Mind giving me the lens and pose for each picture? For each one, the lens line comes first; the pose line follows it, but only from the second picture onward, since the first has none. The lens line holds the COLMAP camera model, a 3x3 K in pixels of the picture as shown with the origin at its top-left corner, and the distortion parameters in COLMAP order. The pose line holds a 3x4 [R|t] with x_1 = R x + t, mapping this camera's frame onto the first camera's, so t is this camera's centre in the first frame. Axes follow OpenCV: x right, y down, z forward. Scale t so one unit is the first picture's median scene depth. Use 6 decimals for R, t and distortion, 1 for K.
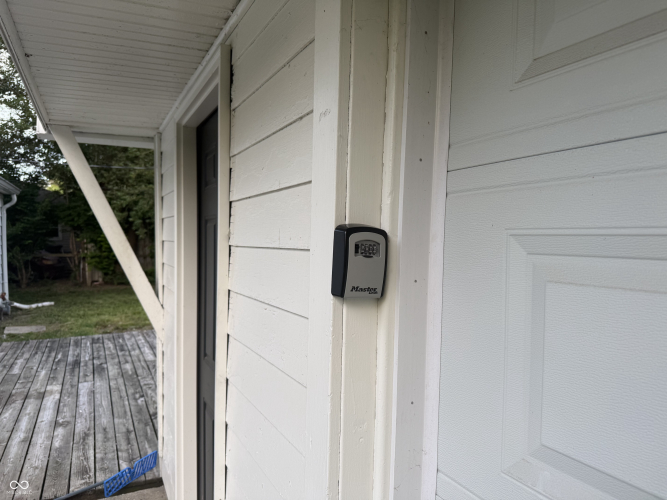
lens RADIAL K [[464.9, 0, 334.2], [0, 464.9, 253.2], [0, 0, 1]] dist [0.033815, -0.062401]
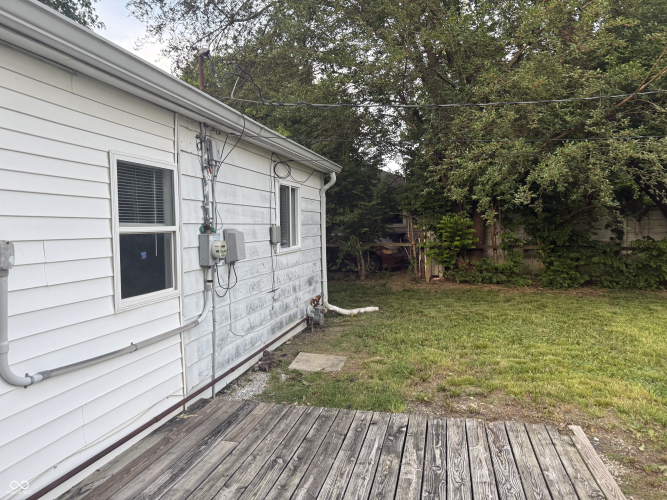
lens RADIAL K [[453.7, 0, 314.3], [0, 453.7, 248.3], [0, 0, 1]] dist [-0.003376, -0.006382]
pose [[0.721632, 0.023502, -0.691878, -0.117220], [-0.005134, 0.999578, 0.028599, -0.012623], [0.692258, -0.017086, 0.721448, 0.290005]]
